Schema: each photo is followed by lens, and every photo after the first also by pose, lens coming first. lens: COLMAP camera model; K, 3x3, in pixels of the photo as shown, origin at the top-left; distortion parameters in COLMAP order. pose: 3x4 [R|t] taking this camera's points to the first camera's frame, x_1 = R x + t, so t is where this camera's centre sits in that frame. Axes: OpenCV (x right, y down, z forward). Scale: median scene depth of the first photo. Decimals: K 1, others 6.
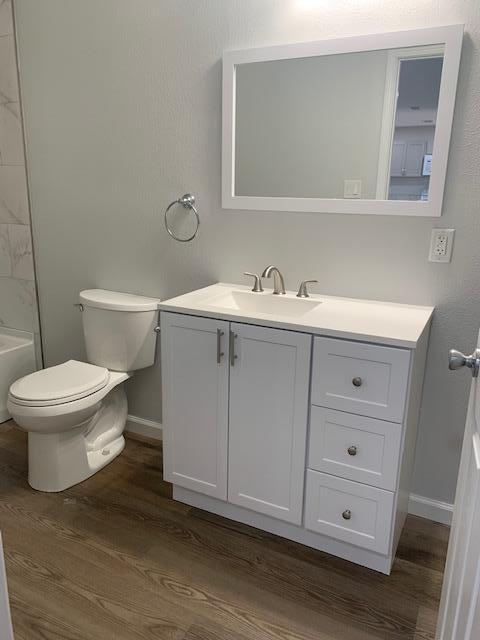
lens RADIAL K [[487.5, 0, 240.5], [0, 487.5, 320.6], [0, 0, 1]] dist [0.032715, -0.029785]
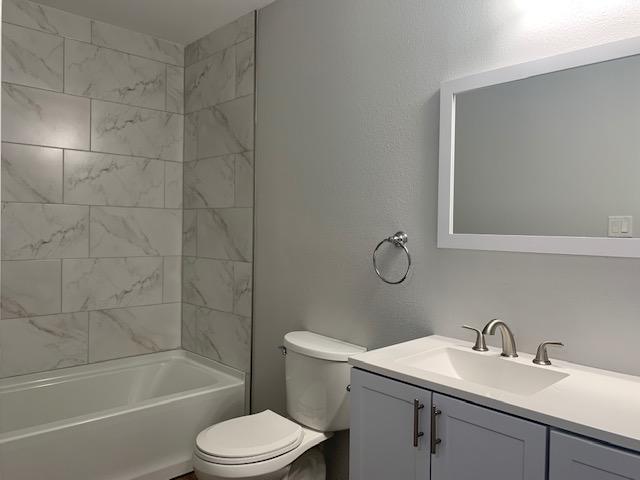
lens RADIAL K [[487.5, 0, 319.3], [0, 487.5, 240.0], [0, 0, 1]] dist [0.032715, -0.029785]
pose [[0.939234, 0.001745, -0.343272, 0.058935], [-0.083261, 0.971285, -0.222873, -0.033301], [0.333026, 0.237911, 0.912410, 0.139627]]
